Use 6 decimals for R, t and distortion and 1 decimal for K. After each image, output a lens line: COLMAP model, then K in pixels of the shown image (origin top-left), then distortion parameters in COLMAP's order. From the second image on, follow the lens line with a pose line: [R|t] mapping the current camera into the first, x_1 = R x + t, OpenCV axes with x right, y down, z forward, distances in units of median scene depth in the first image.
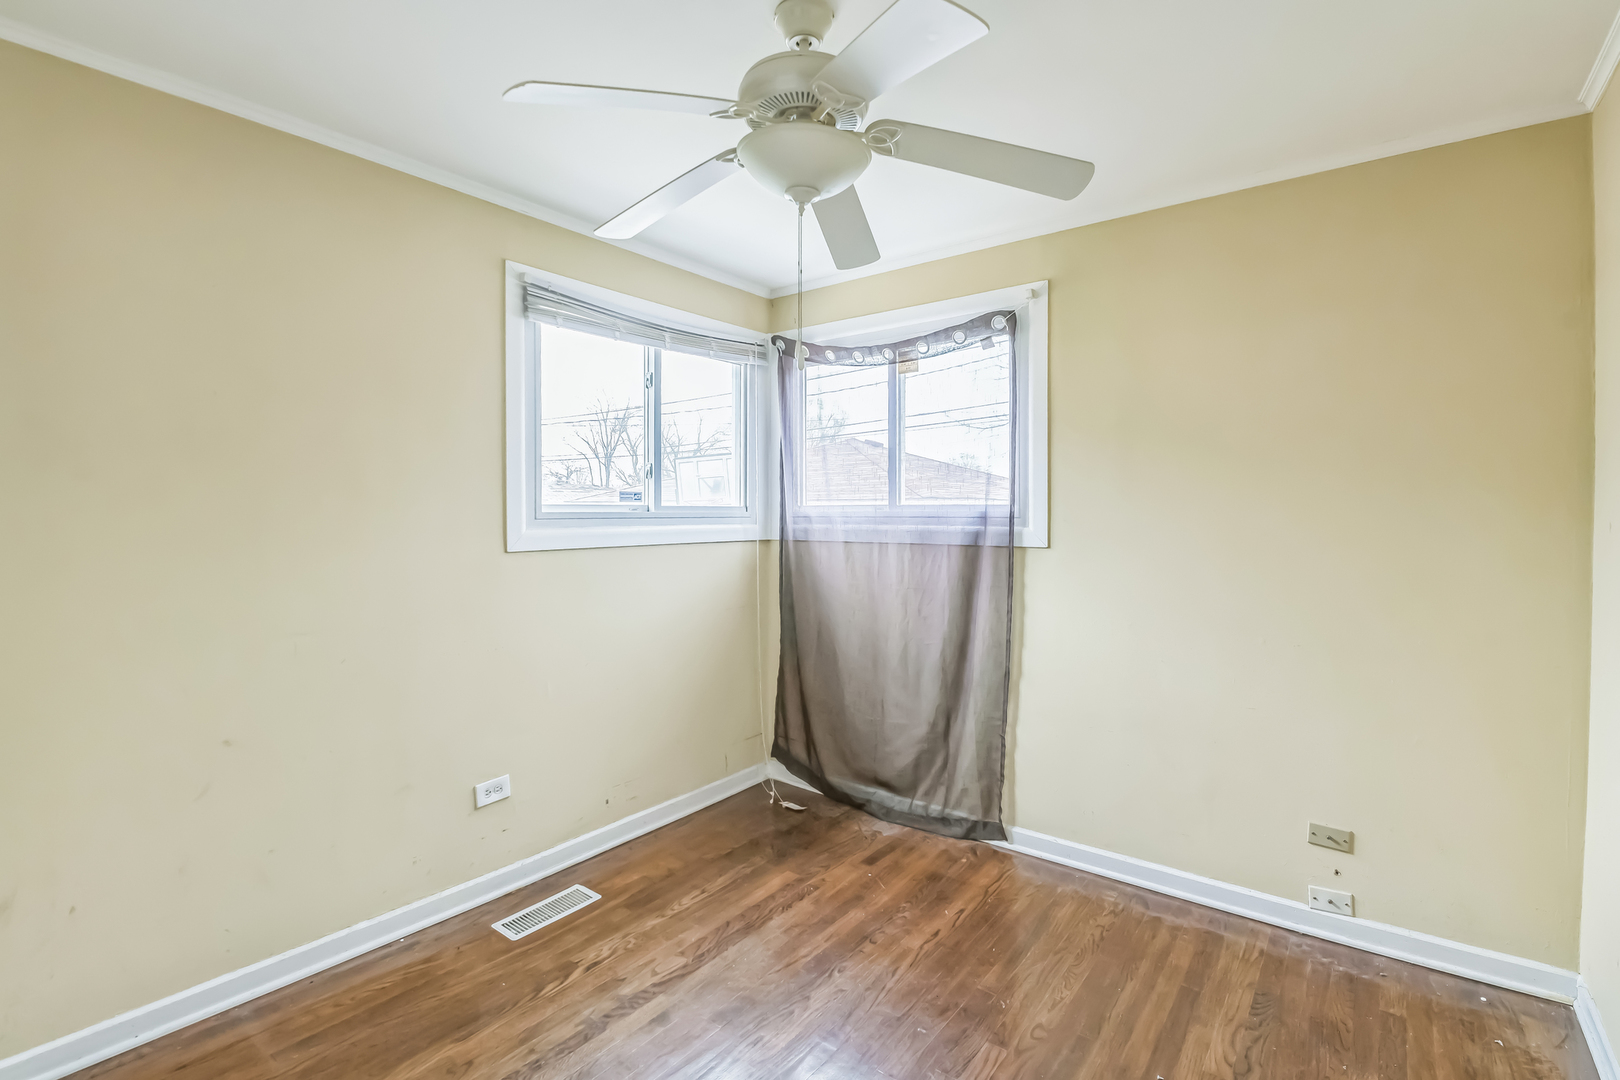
lens RADIAL K [[739.3, 0, 796.3], [0, 739.3, 532.9], [0, 0, 1]] dist [-0.001941, -0.000493]
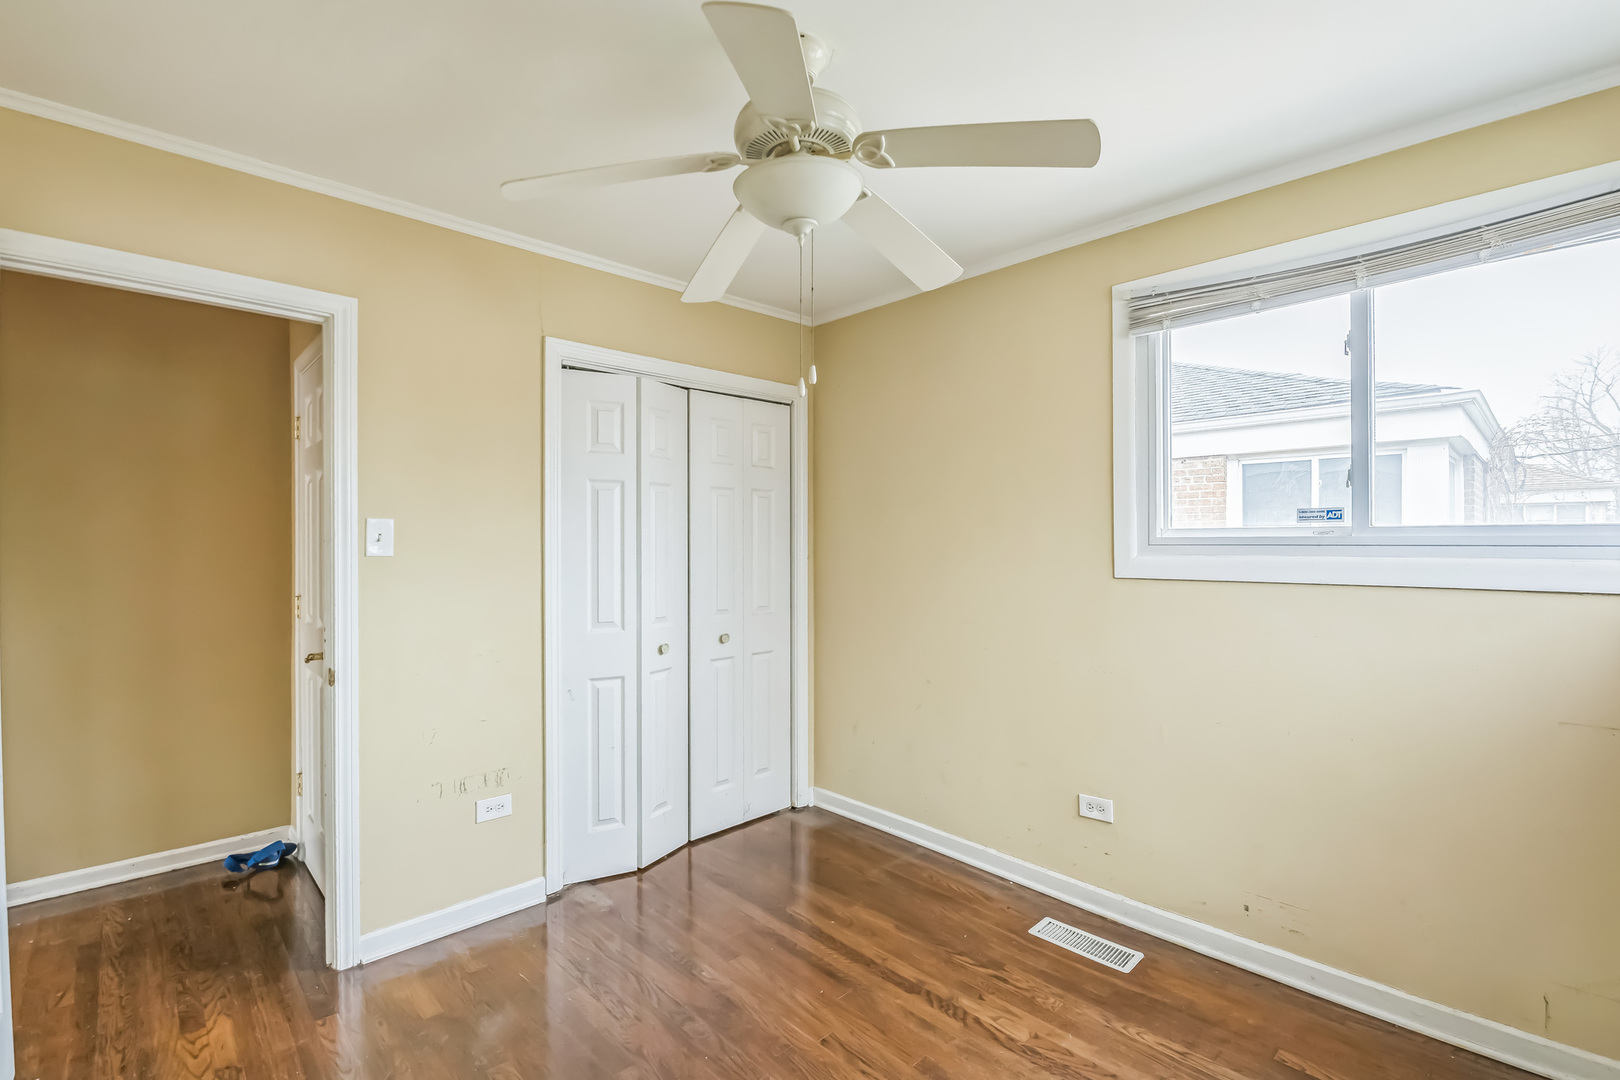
lens RADIAL K [[739.3, 0, 800.8], [0, 739.3, 538.9], [0, 0, 1]] dist [-0.001941, -0.000493]
pose [[-0.141791, 0.007428, -0.989869, 0.662211], [-0.016296, 0.999819, 0.009837, -0.029550], [0.989763, 0.017525, -0.141644, 0.728163]]
